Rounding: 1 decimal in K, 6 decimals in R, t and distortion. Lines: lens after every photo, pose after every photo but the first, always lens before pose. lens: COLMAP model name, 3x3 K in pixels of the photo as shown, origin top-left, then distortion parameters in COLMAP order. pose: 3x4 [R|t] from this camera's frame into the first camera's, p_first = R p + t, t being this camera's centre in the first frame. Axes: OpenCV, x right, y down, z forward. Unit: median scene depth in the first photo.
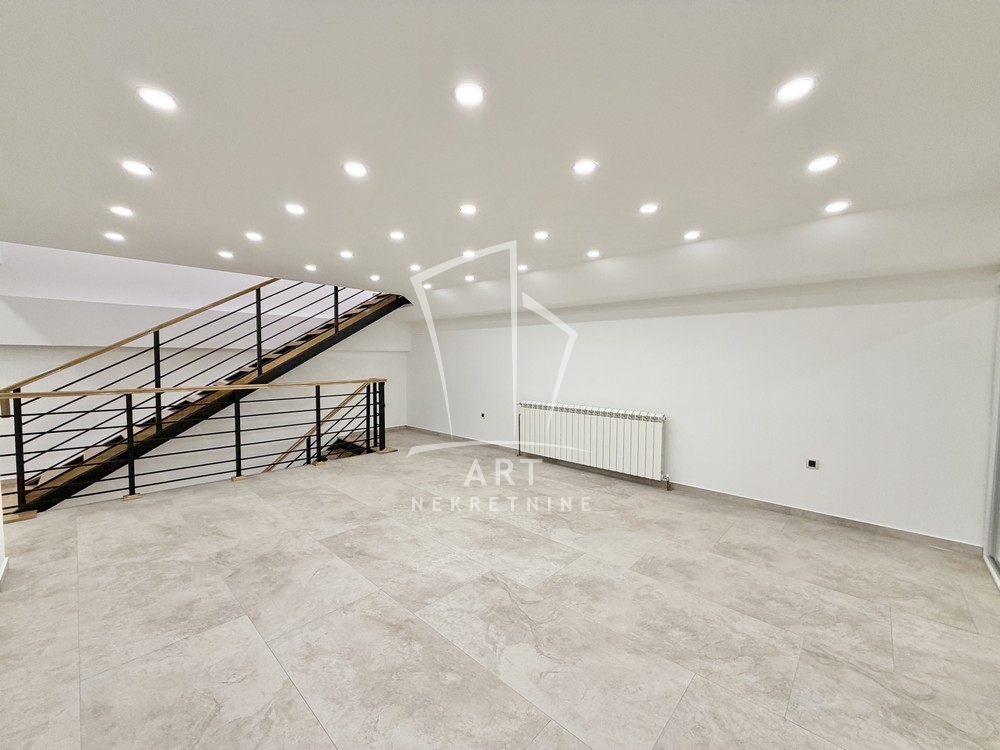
lens RADIAL K [[397.6, 0, 496.4], [0, 397.6, 354.2], [0, 0, 1]] dist [-0.001995, 0.000963]
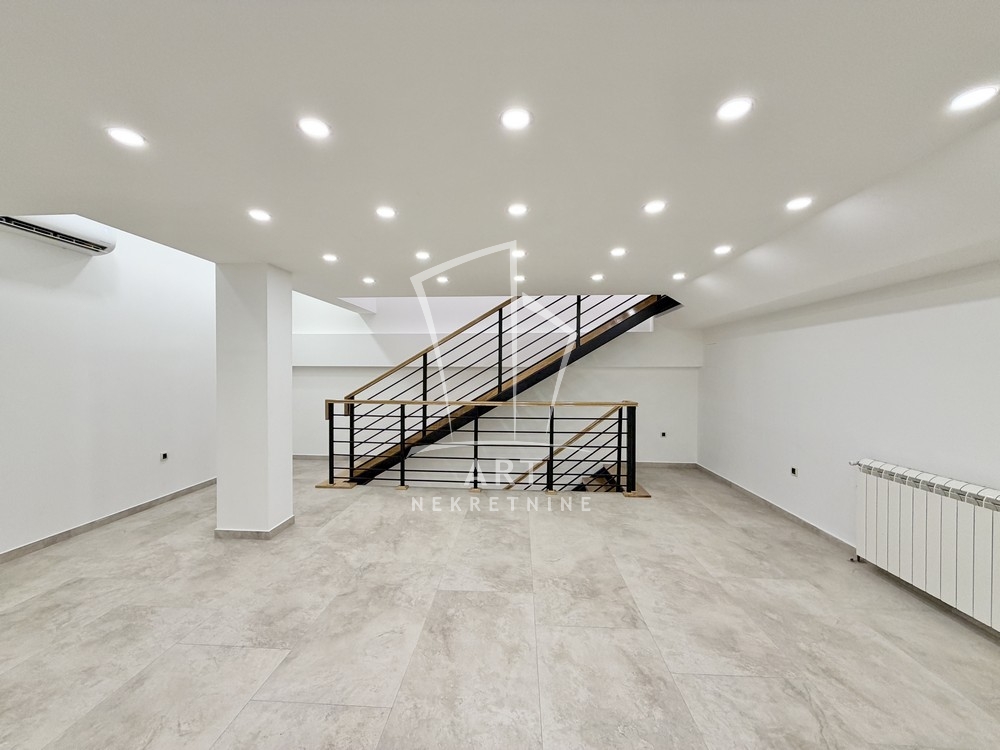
lens RADIAL K [[397.6, 0, 496.7], [0, 397.6, 367.7], [0, 0, 1]] dist [-0.001995, 0.000963]
pose [[0.641709, -0.011980, -0.766855, 0.233453], [0.006065, 0.999926, -0.010545, -0.001525], [0.766924, 0.002116, 0.641734, 0.429524]]
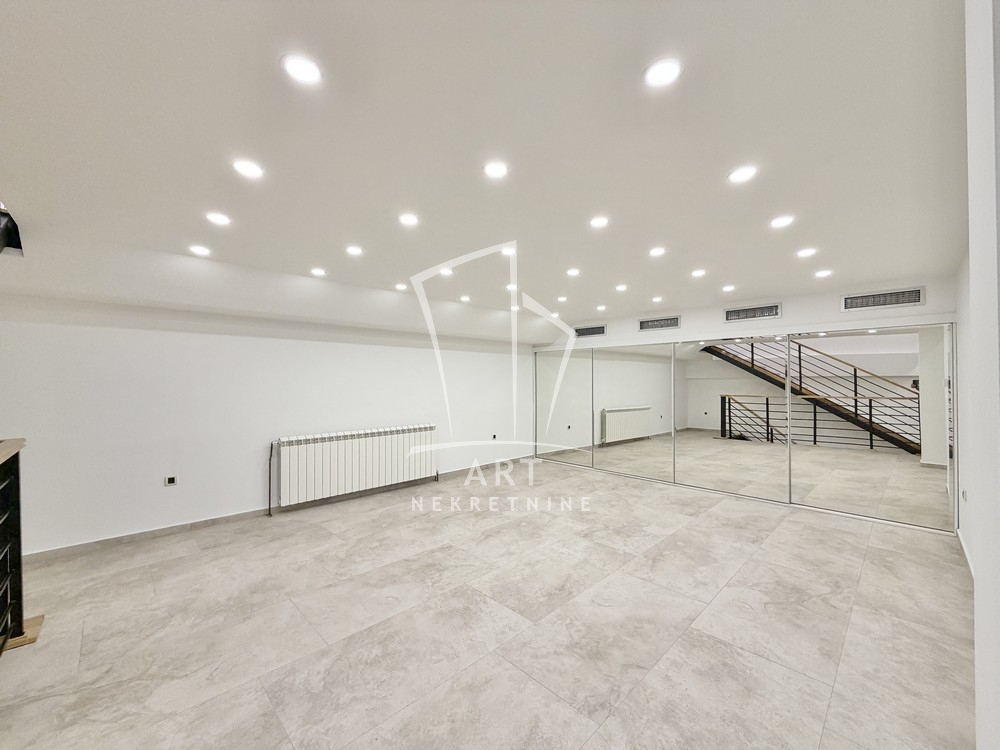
lens RADIAL K [[397.6, 0, 494.1], [0, 397.6, 373.9], [0, 0, 1]] dist [-0.001995, 0.000963]
pose [[0.051647, 0.011363, 0.998601, -0.956785], [-0.006250, 0.999919, -0.011054, 0.002915], [-0.998646, -0.005670, 0.051714, 0.820127]]
